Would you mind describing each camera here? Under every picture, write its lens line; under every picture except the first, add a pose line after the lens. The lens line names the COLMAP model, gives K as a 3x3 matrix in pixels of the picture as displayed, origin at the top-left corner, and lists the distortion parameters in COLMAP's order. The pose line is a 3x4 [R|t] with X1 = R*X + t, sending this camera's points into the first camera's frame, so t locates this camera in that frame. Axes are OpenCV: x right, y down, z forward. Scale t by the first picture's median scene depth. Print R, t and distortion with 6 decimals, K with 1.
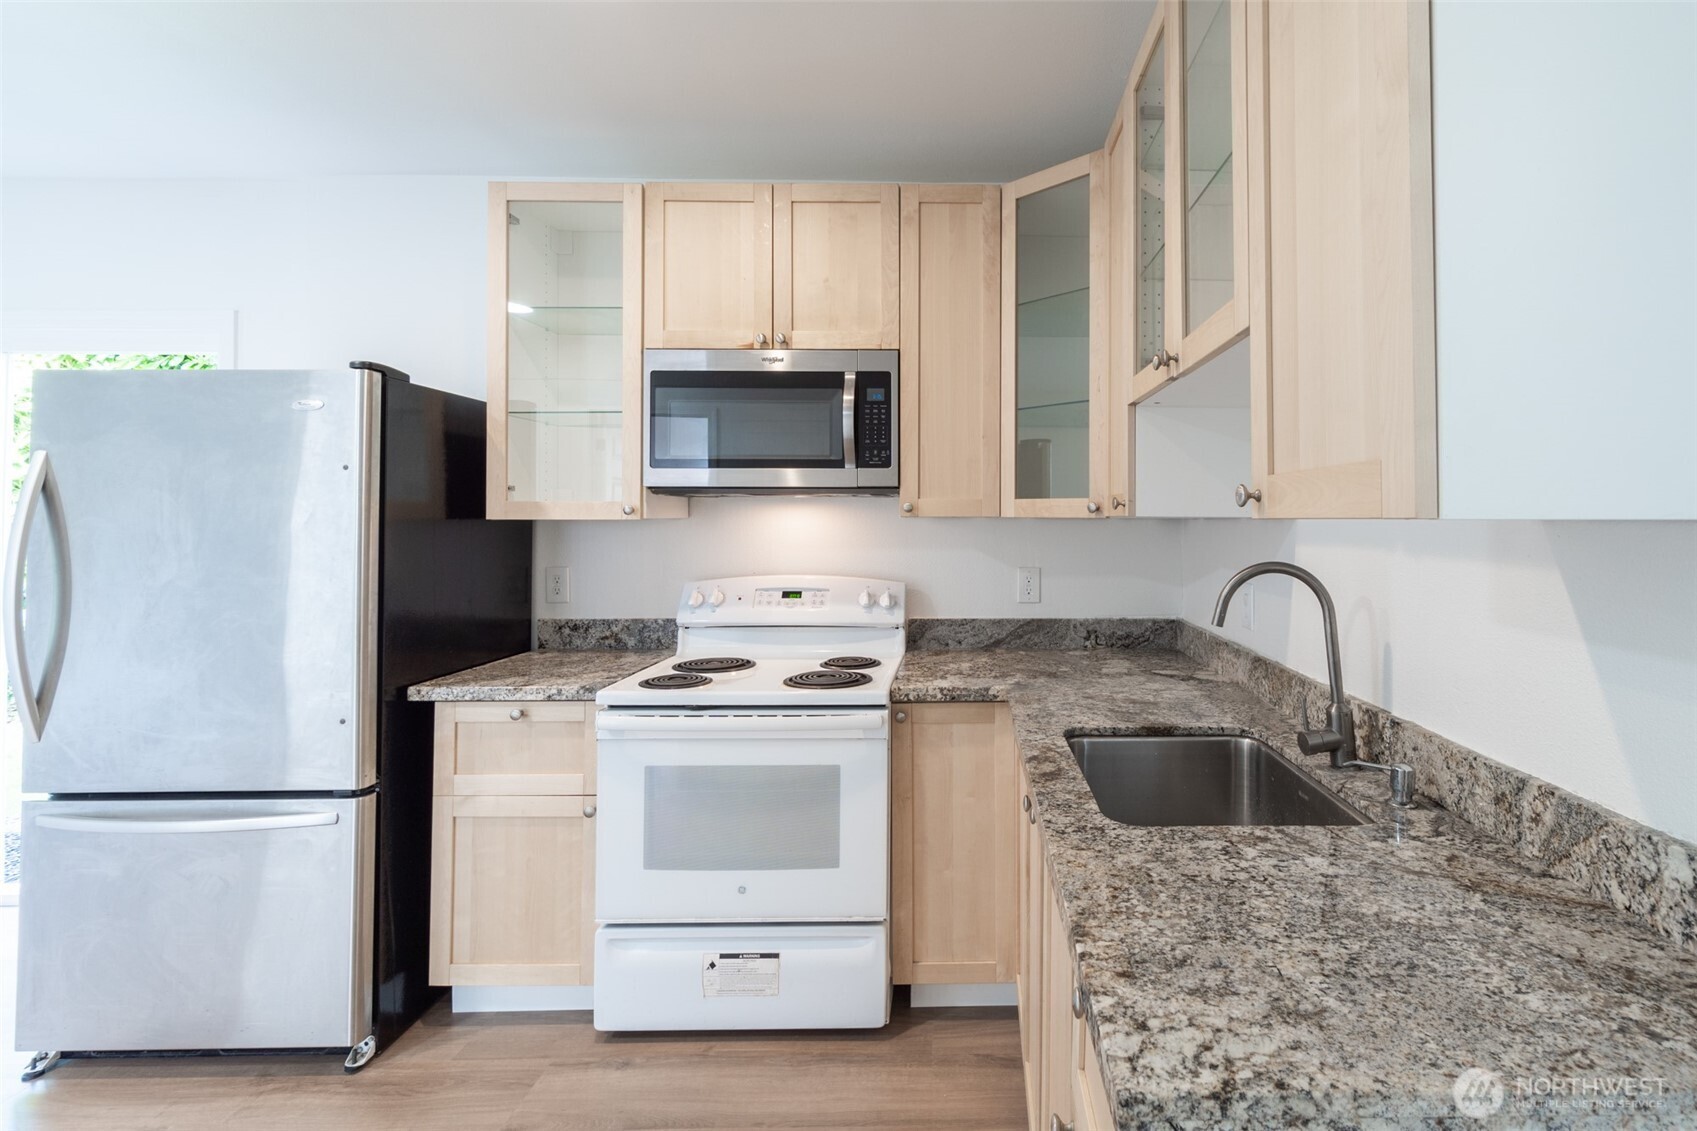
lens RADIAL K [[809.2, 0, 848.8], [0, 809.2, 503.2], [0, 0, 1]] dist [-0.001979, -0.000064]
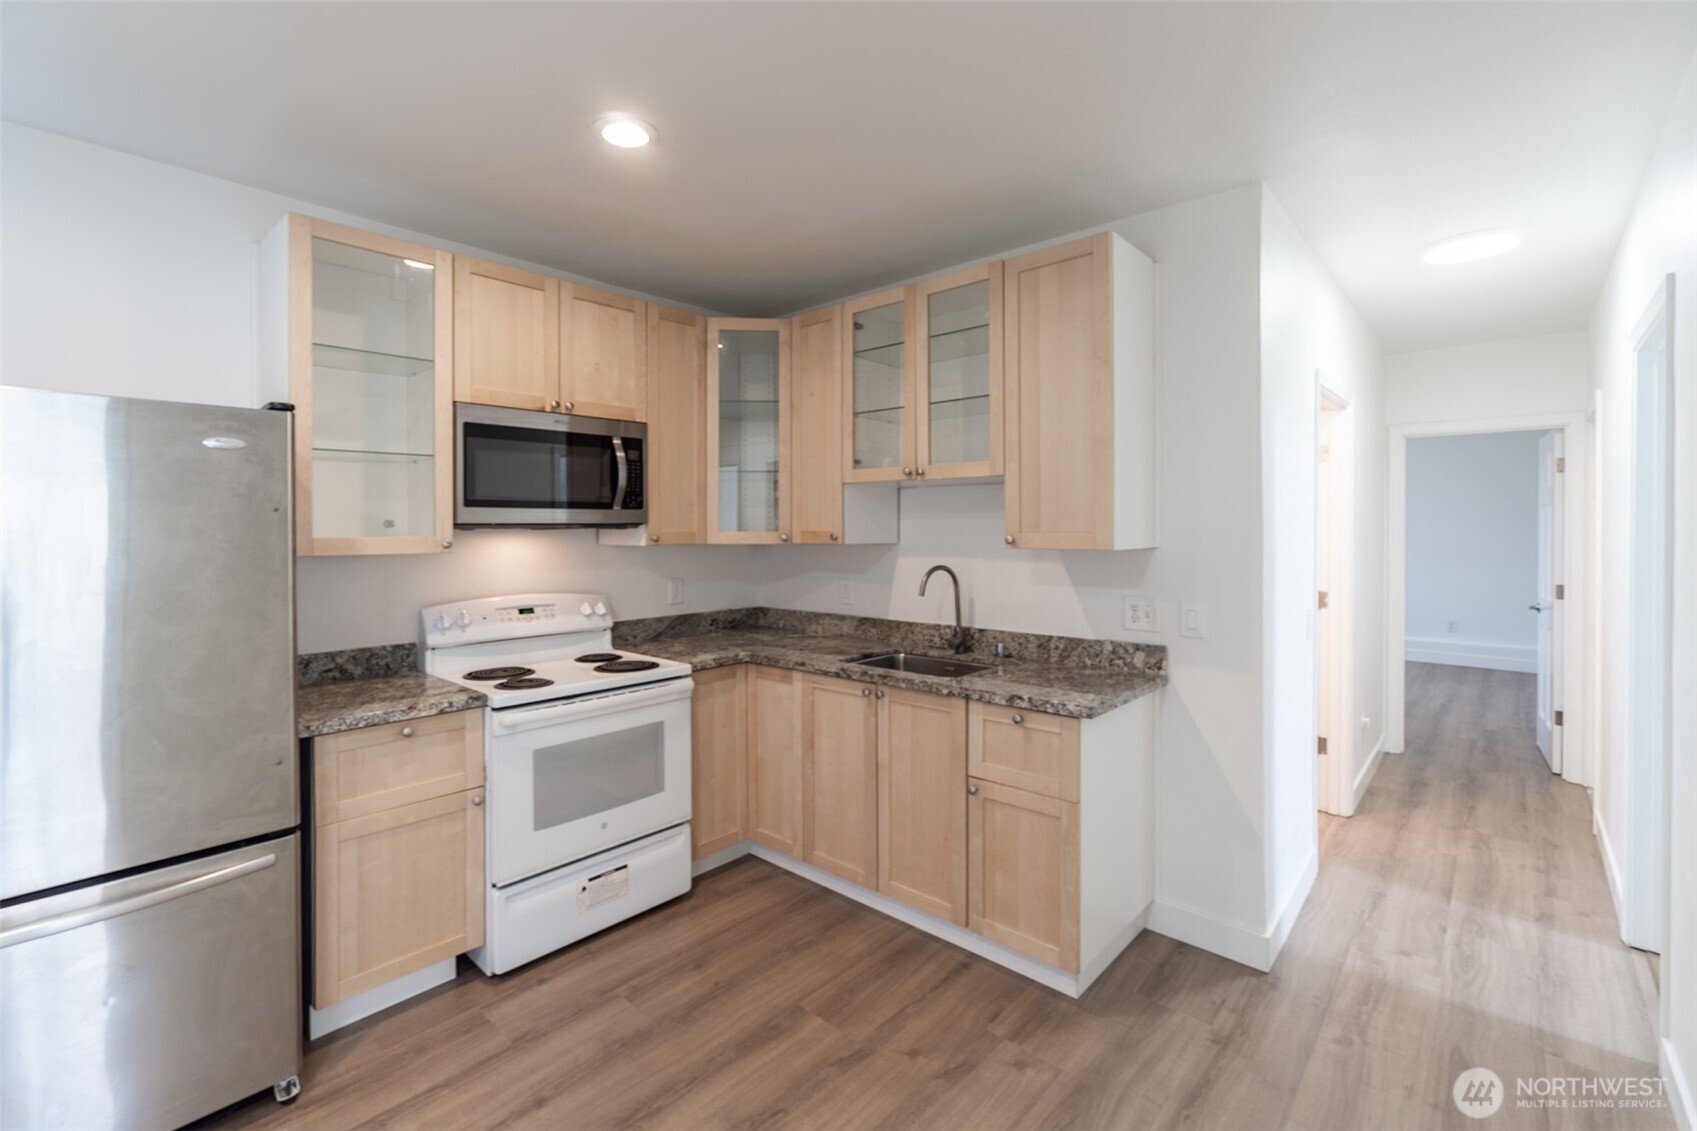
lens RADIAL K [[748.1, 0, 846.8], [0, 748.1, 533.3], [0, 0, 1]] dist [0.000227, 0.000081]
pose [[0.682679, -0.008479, 0.730669, -0.724628], [-0.006063, 0.999833, 0.017266, -0.031261], [-0.730693, -0.016217, 0.682513, -0.130649]]
